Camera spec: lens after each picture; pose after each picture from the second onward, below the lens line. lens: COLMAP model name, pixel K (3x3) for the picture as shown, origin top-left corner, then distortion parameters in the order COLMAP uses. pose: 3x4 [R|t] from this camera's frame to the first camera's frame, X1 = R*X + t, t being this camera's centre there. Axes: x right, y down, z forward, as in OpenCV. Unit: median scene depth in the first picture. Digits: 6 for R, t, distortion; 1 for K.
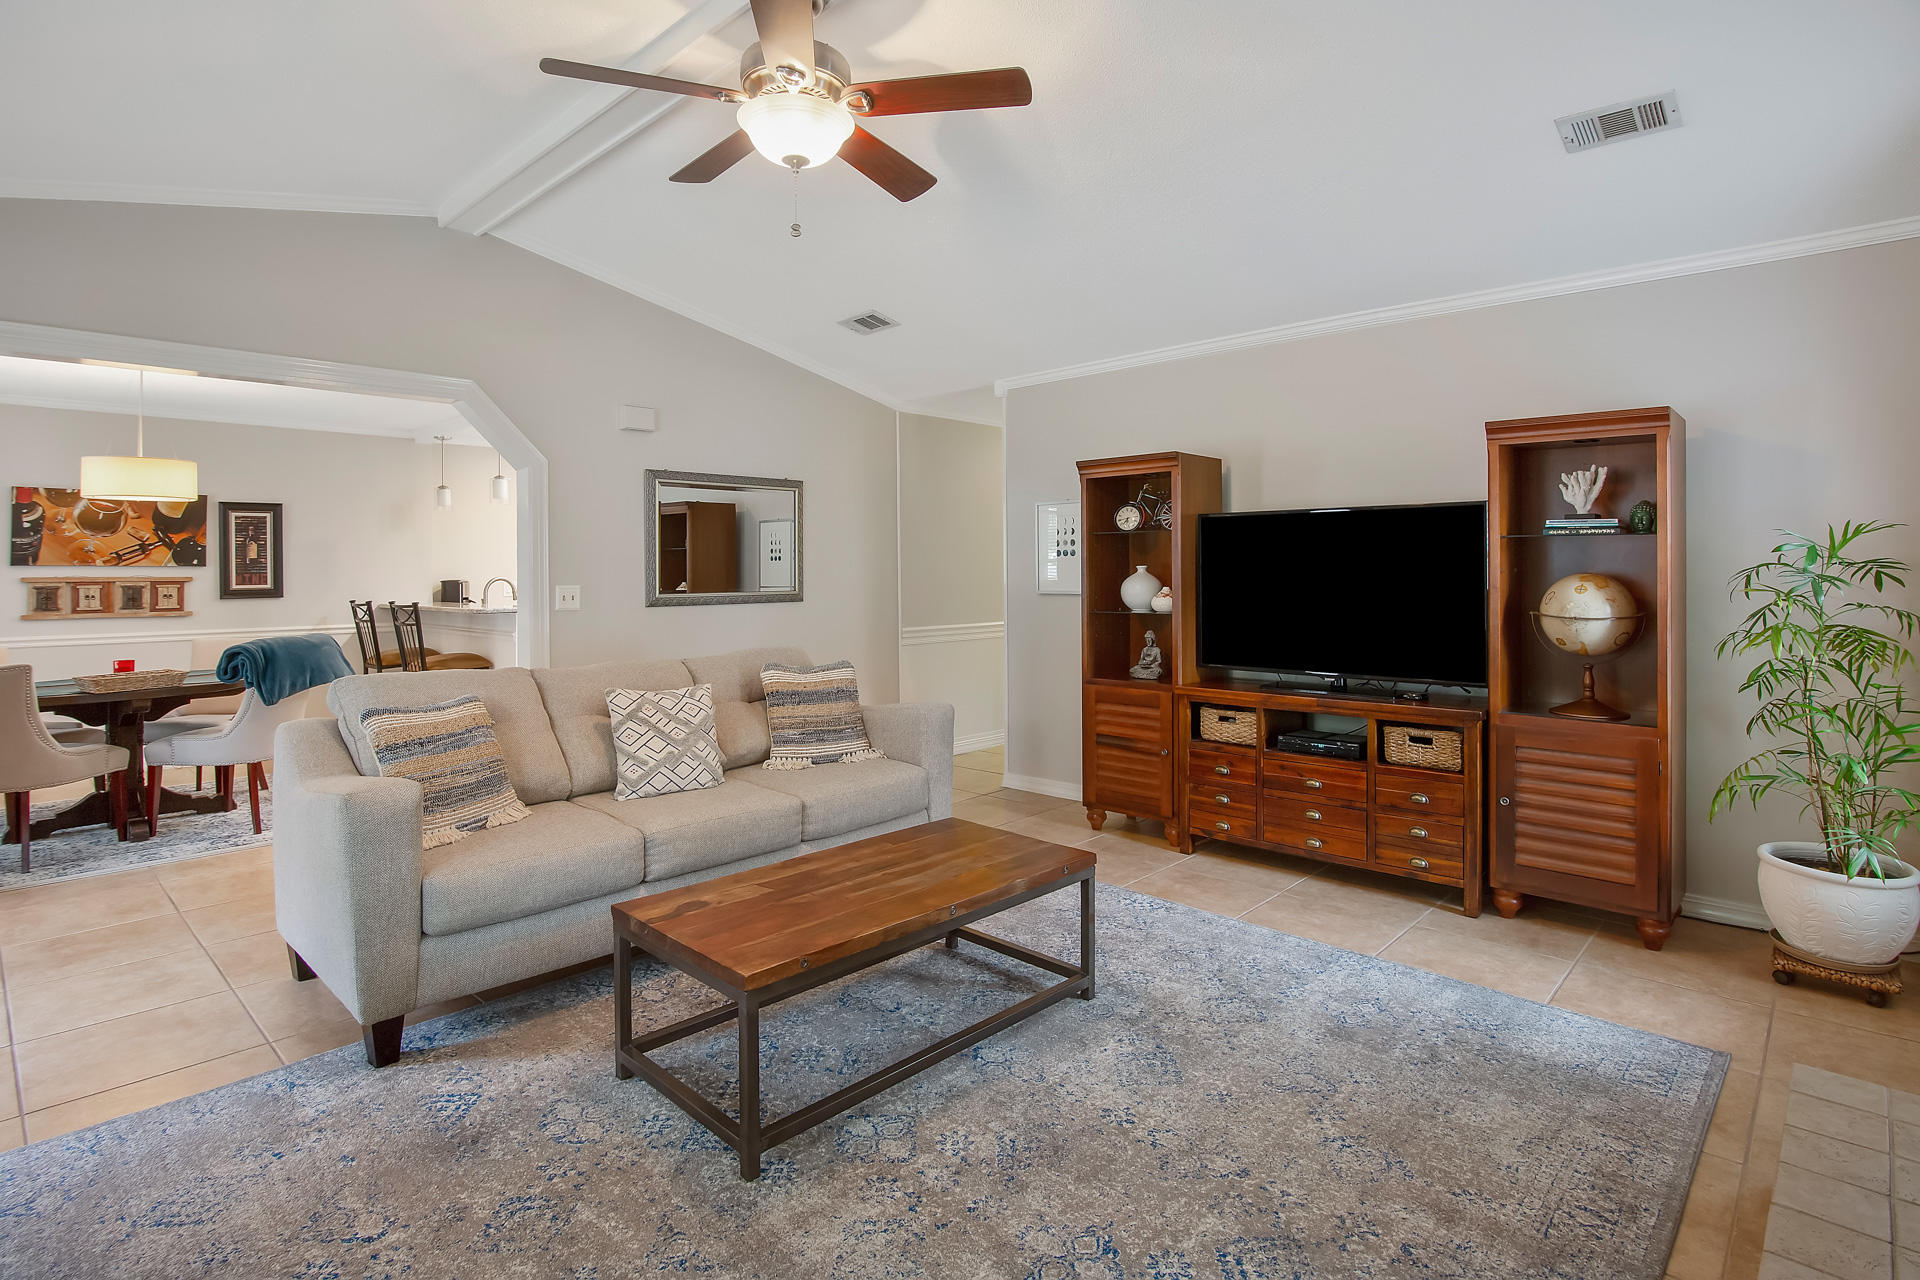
lens RADIAL K [[977.5, 0, 953.5], [0, 977.5, 557.3], [0, 0, 1]] dist [-0.009462, -0.008795]
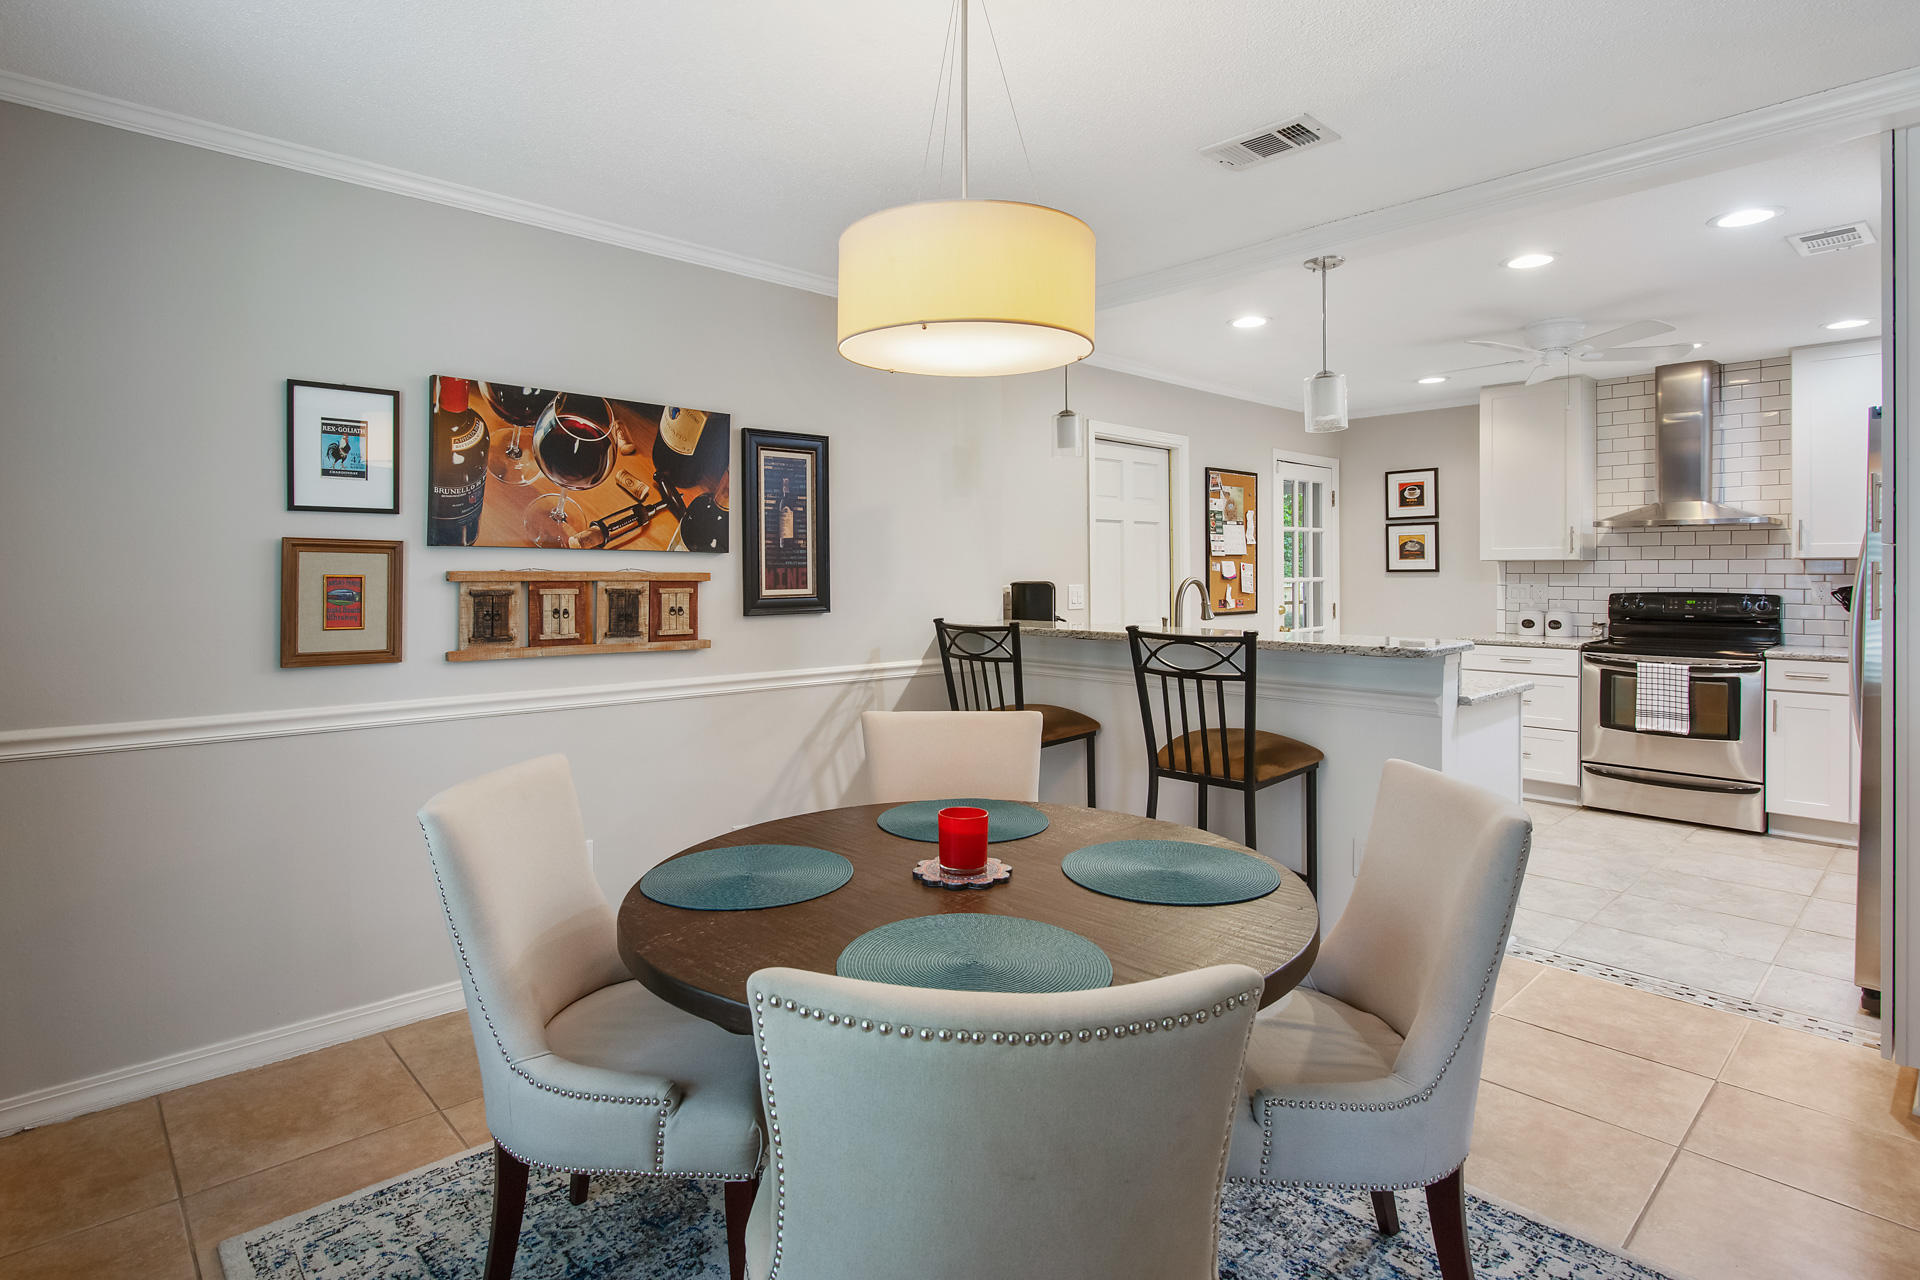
lens RADIAL K [[977.5, 0, 897.2], [0, 977.5, 583.5], [0, 0, 1]] dist [-0.009462, -0.008795]
pose [[0.993691, 0.011097, -0.111598, -0.639789], [-0.008133, 0.999603, 0.026979, 0.011287], [0.111853, -0.025901, 0.993387, 0.504115]]
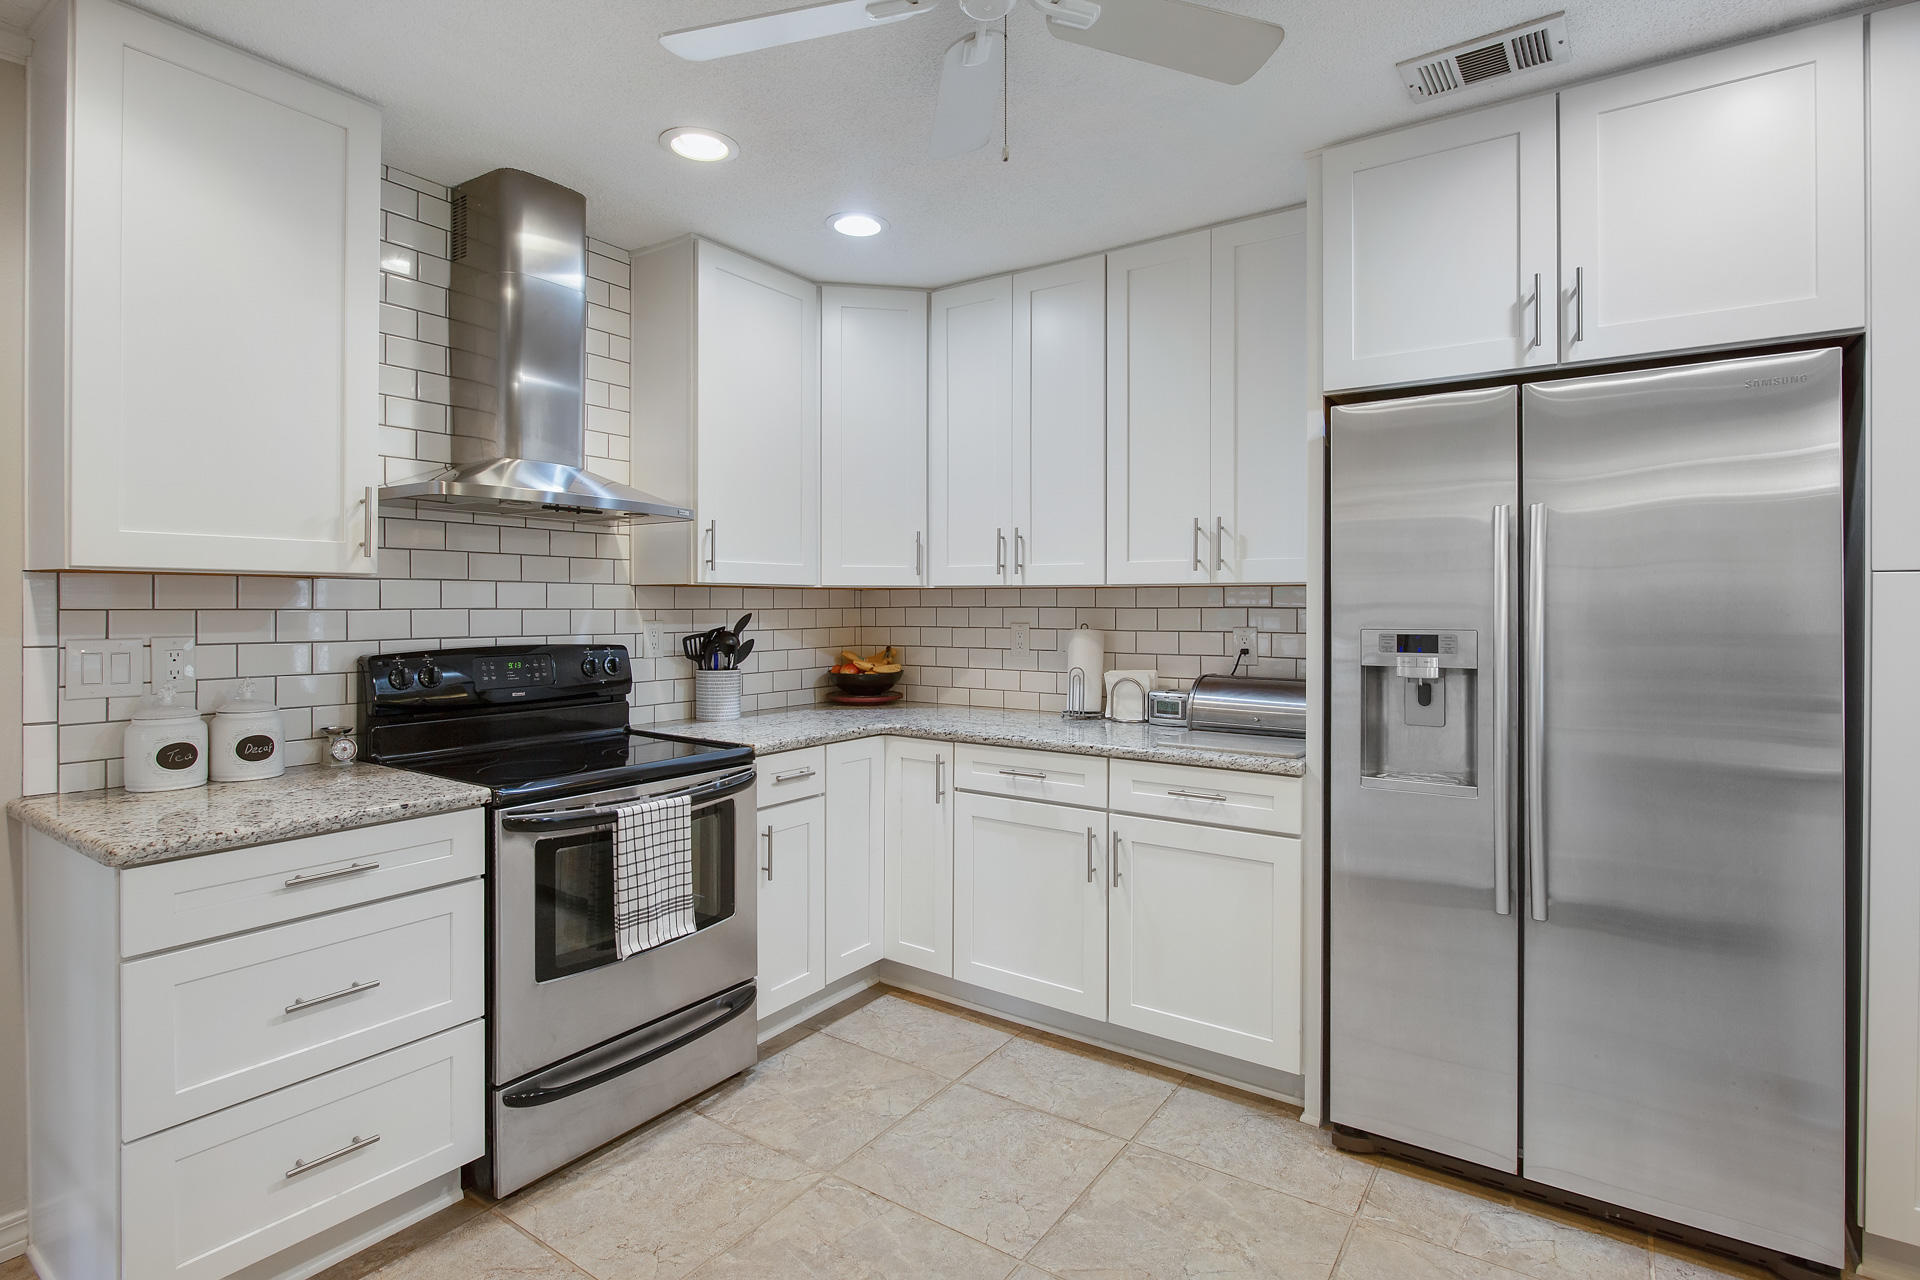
lens RADIAL K [[977.5, 0, 924.5], [0, 977.5, 604.0], [0, 0, 1]] dist [-0.009462, -0.008795]
pose [[-0.123602, 0.009886, 0.992283, -0.498193], [-0.011740, 0.999866, -0.011423, 0.020169], [-0.992262, -0.013061, -0.123470, 1.255105]]
